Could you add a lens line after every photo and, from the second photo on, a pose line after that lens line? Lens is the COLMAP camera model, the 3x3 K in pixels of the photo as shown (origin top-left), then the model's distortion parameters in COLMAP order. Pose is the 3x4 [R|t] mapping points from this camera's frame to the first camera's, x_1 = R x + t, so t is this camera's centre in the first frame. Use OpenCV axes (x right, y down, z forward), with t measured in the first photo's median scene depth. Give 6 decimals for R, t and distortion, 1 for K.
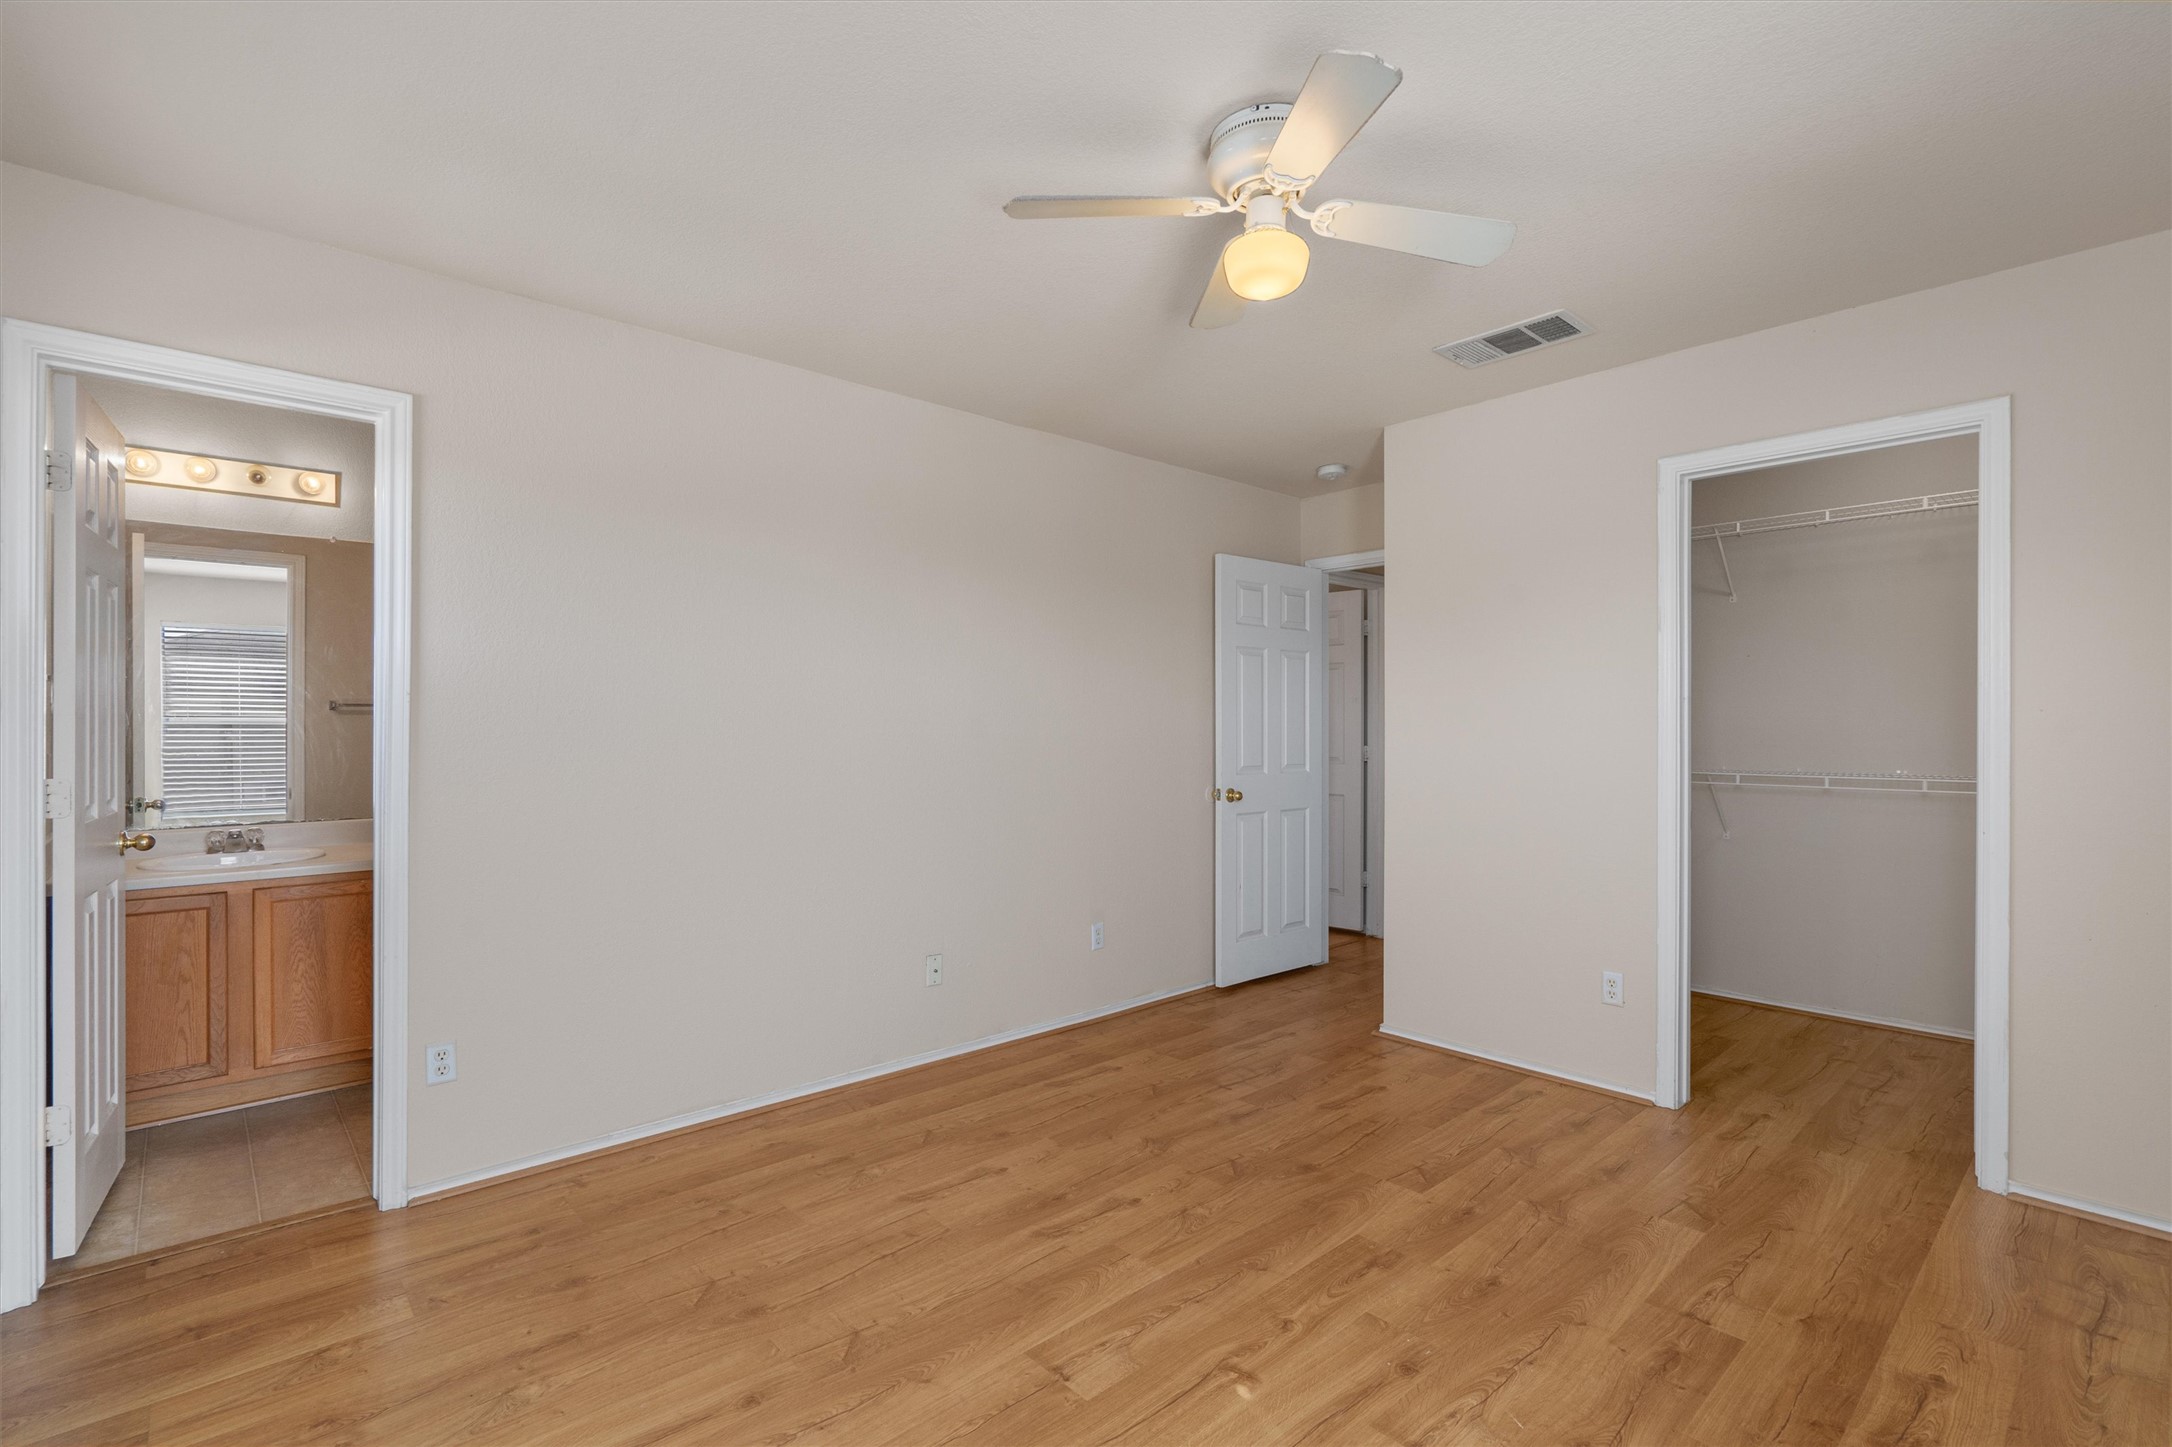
lens RADIAL K [[993.3, 0, 1080.7], [0, 993.3, 725.3], [0, 0, 1]] dist [-0.001019, 0.000628]
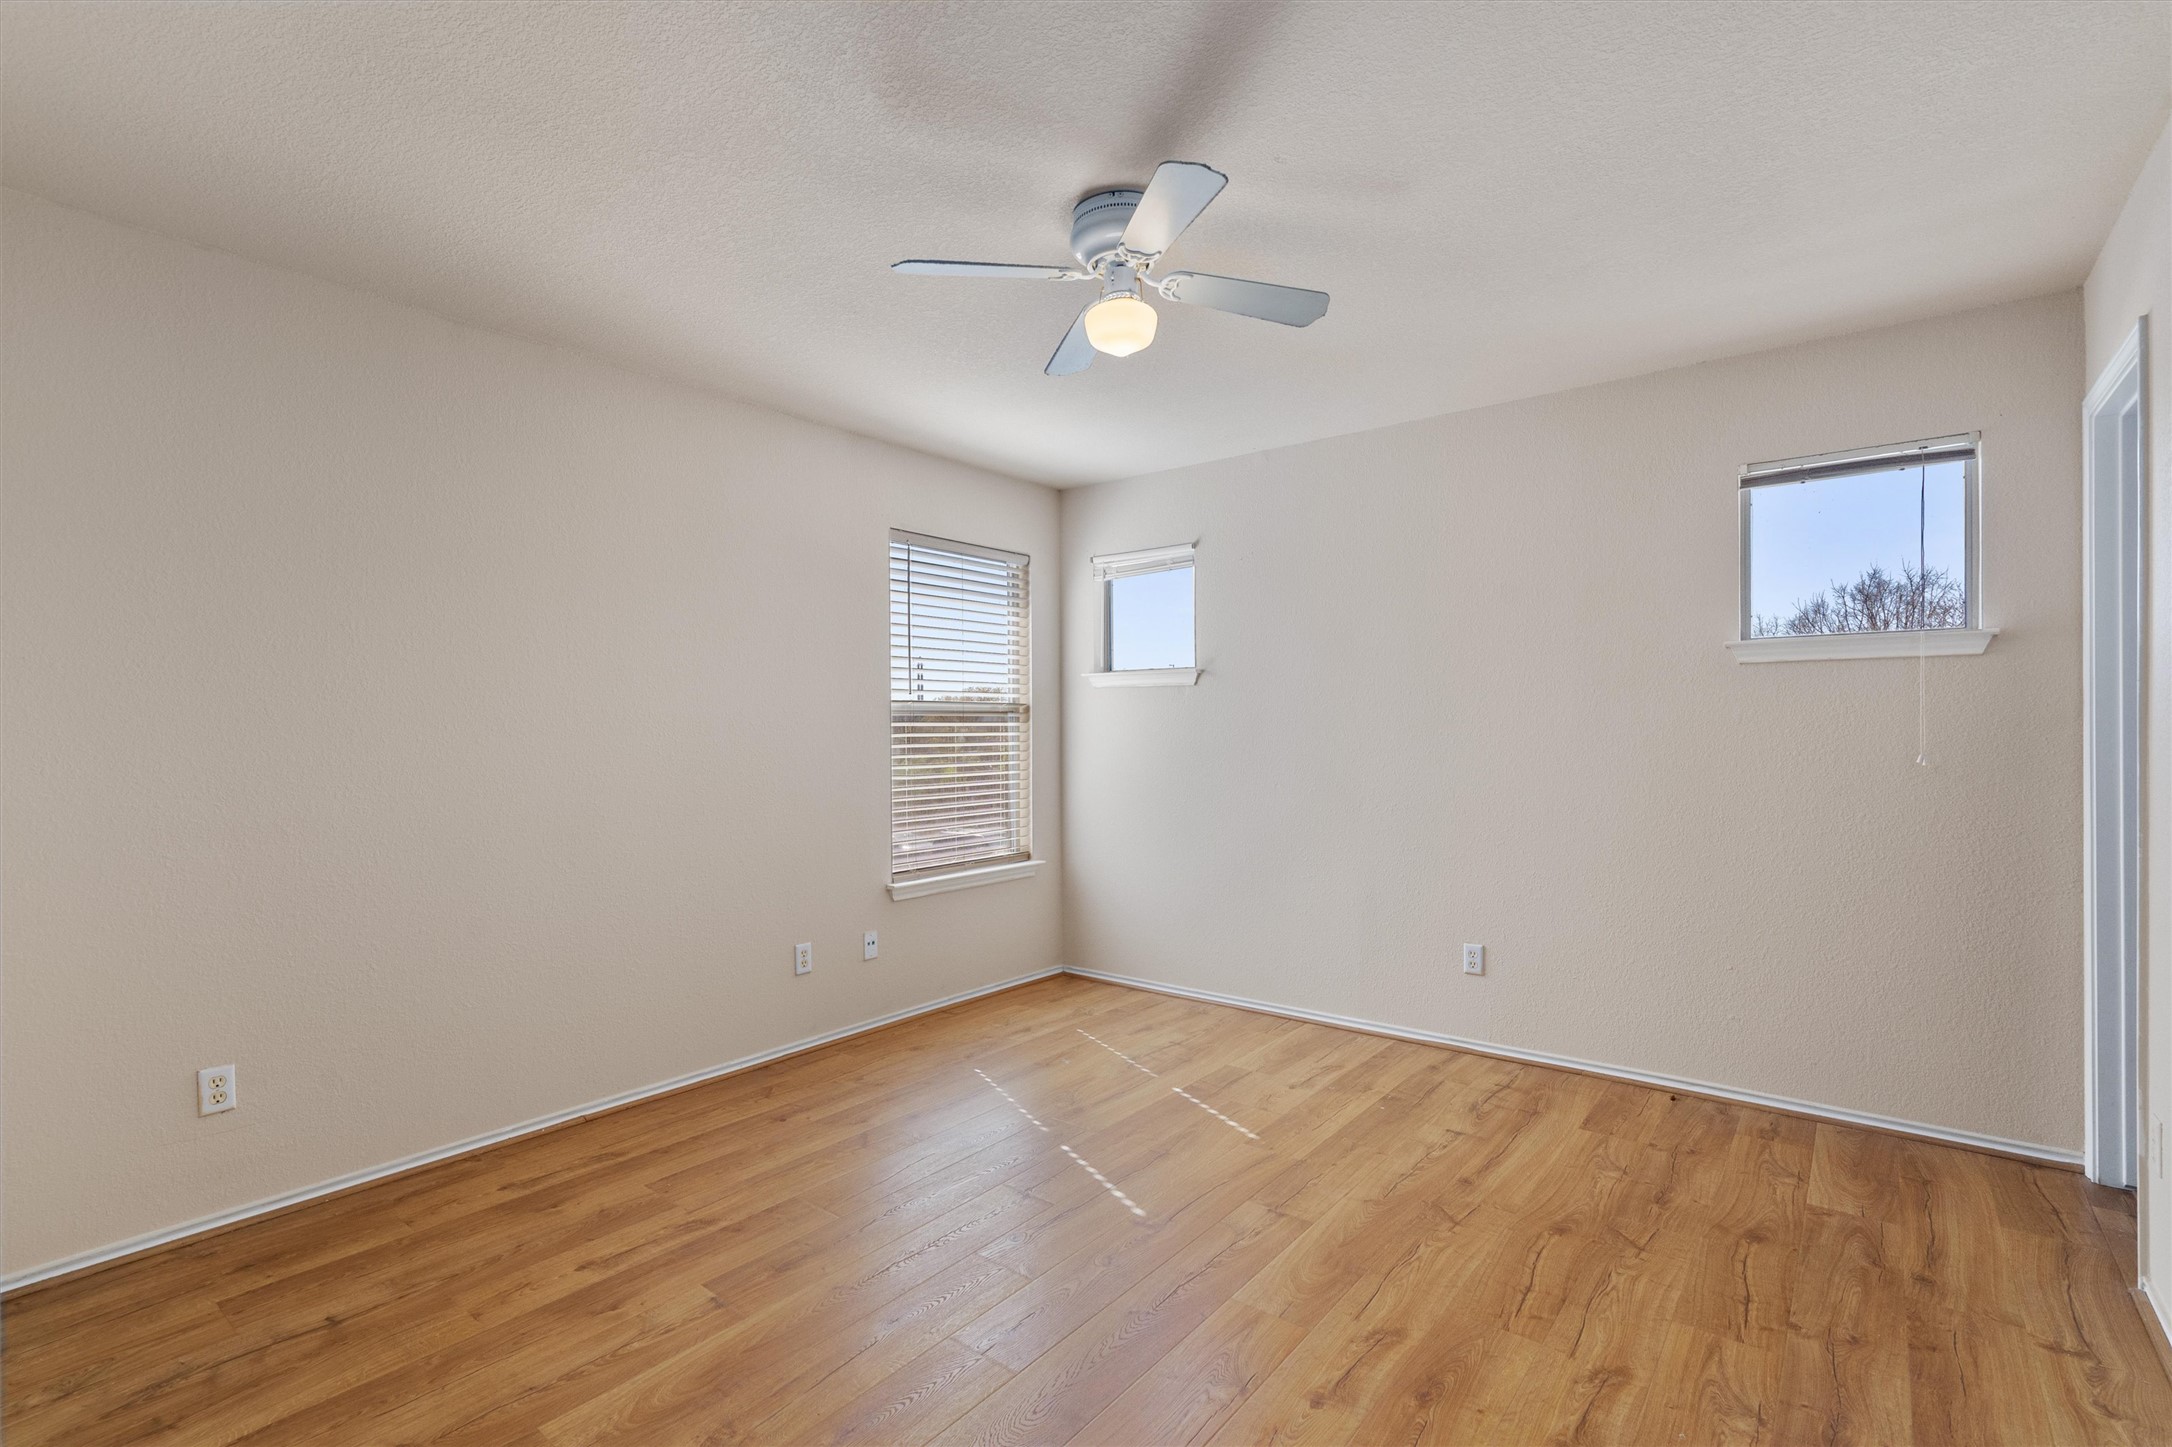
lens RADIAL K [[993.3, 0, 1080.7], [0, 993.3, 725.3], [0, 0, 1]] dist [-0.001019, 0.000628]
pose [[-0.986799, 0.005087, -0.161870, 0.352842], [0.006311, 0.999955, -0.007045, 0.006620], [0.161827, -0.007973, -0.986787, 1.783231]]
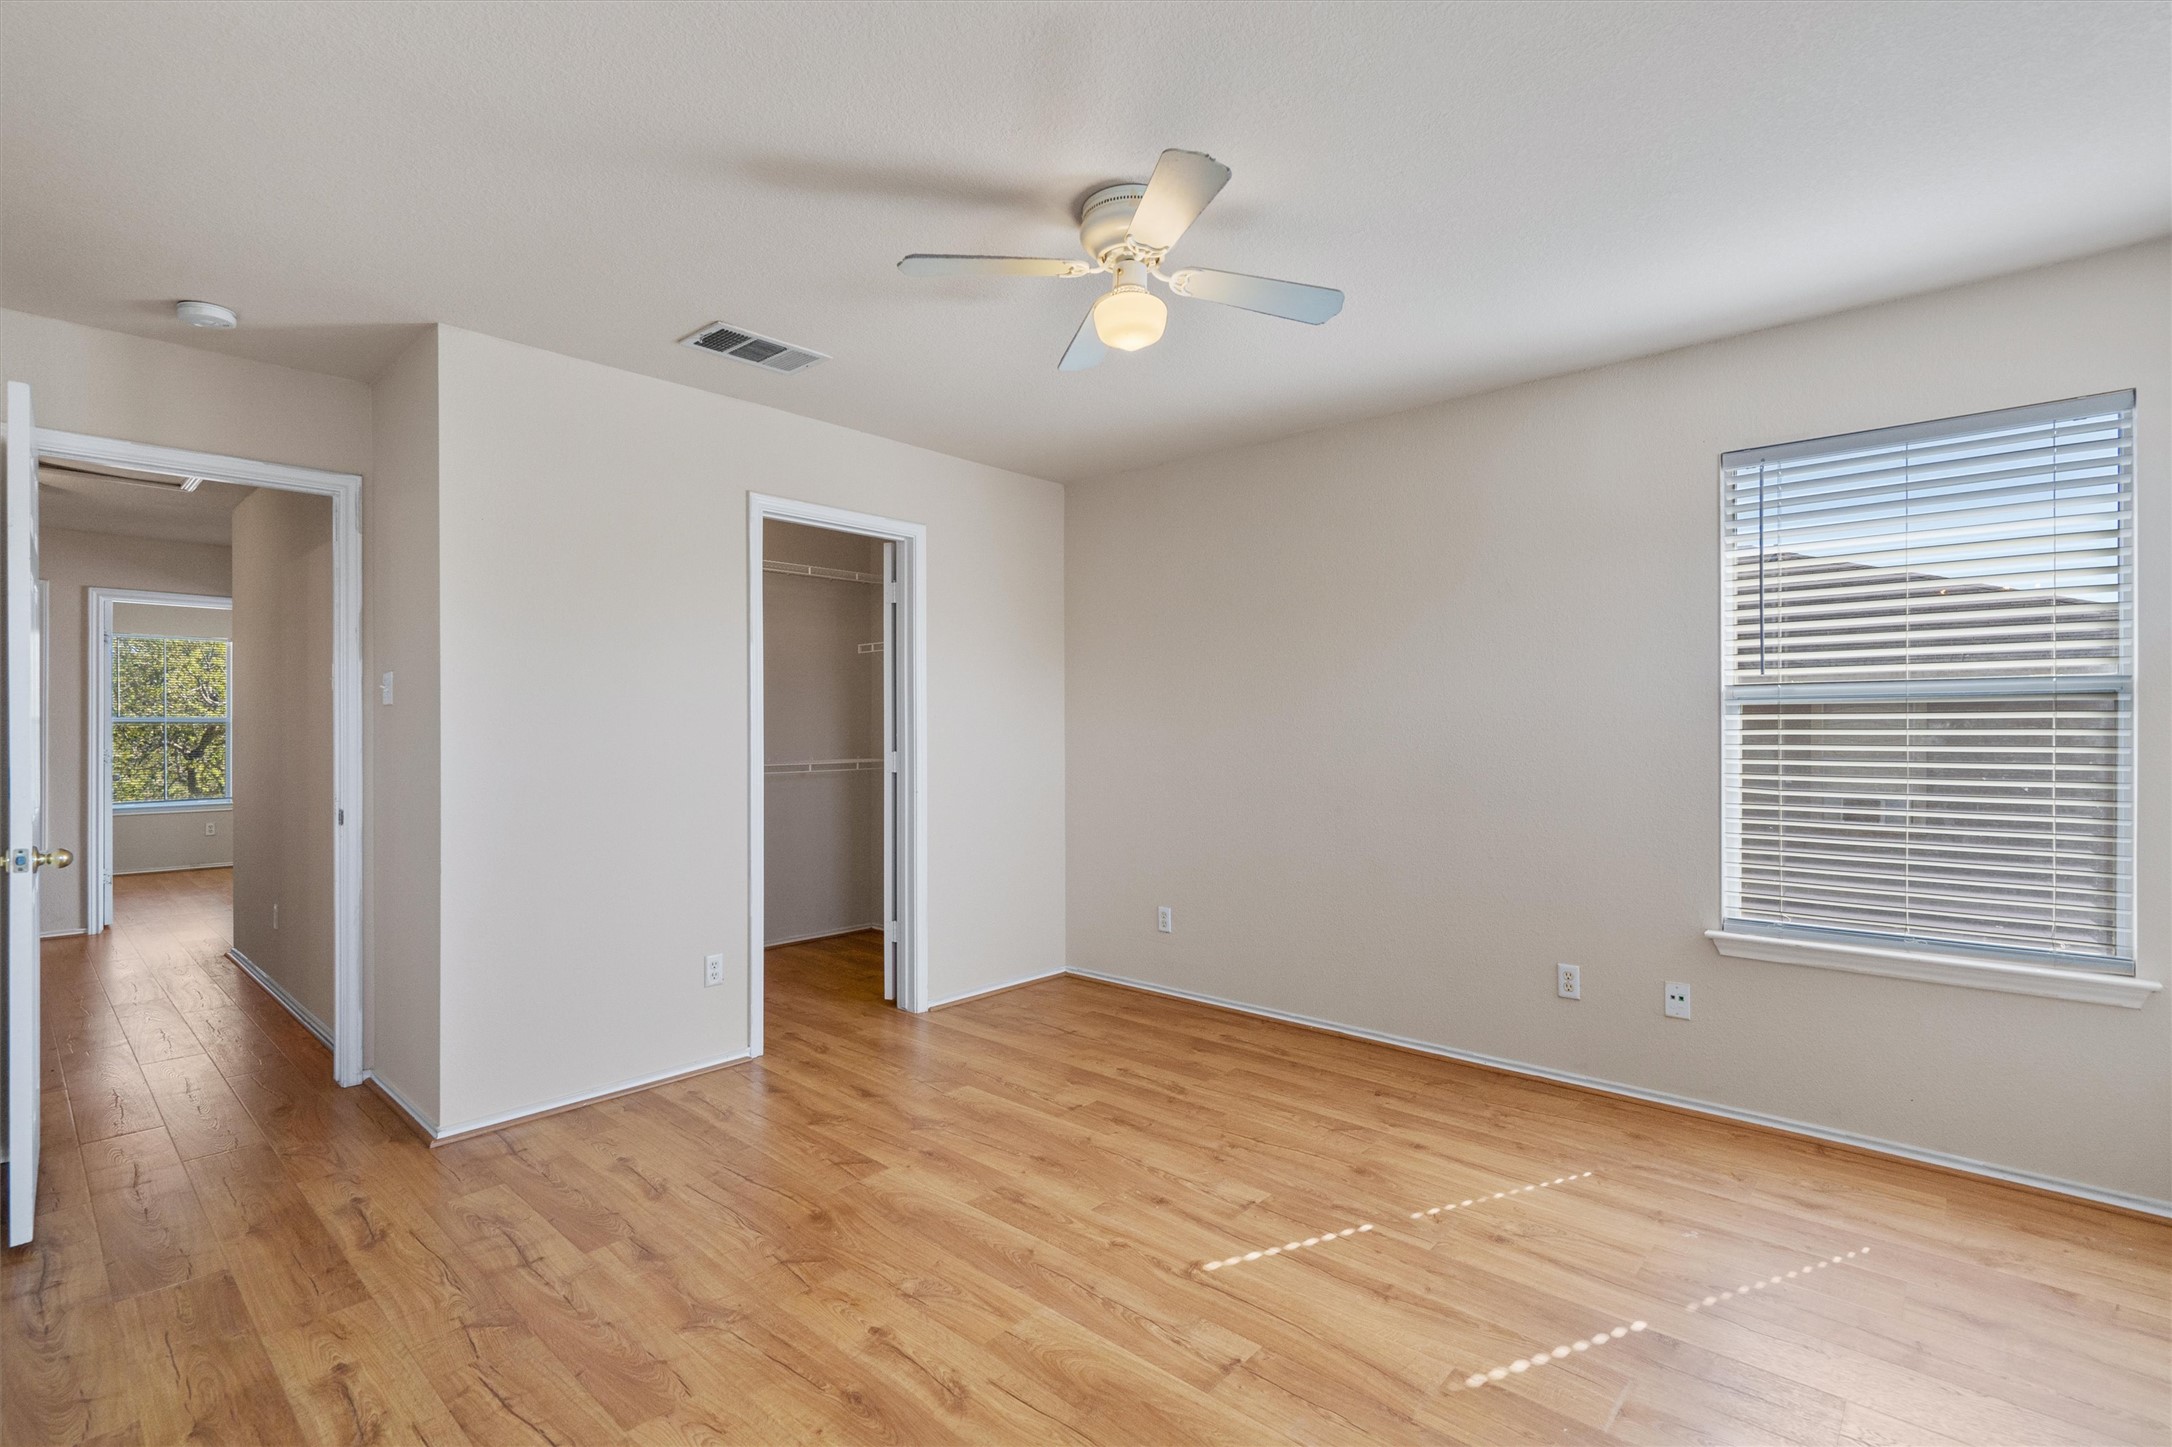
lens RADIAL K [[993.3, 0, 1080.7], [0, 993.3, 725.3], [0, 0, 1]] dist [-0.001019, 0.000628]
pose [[-0.101440, 0.003000, 0.994837, -0.792658], [0.000462, 0.999995, -0.002969, 0.004378], [-0.994842, 0.000159, -0.101441, 0.983622]]
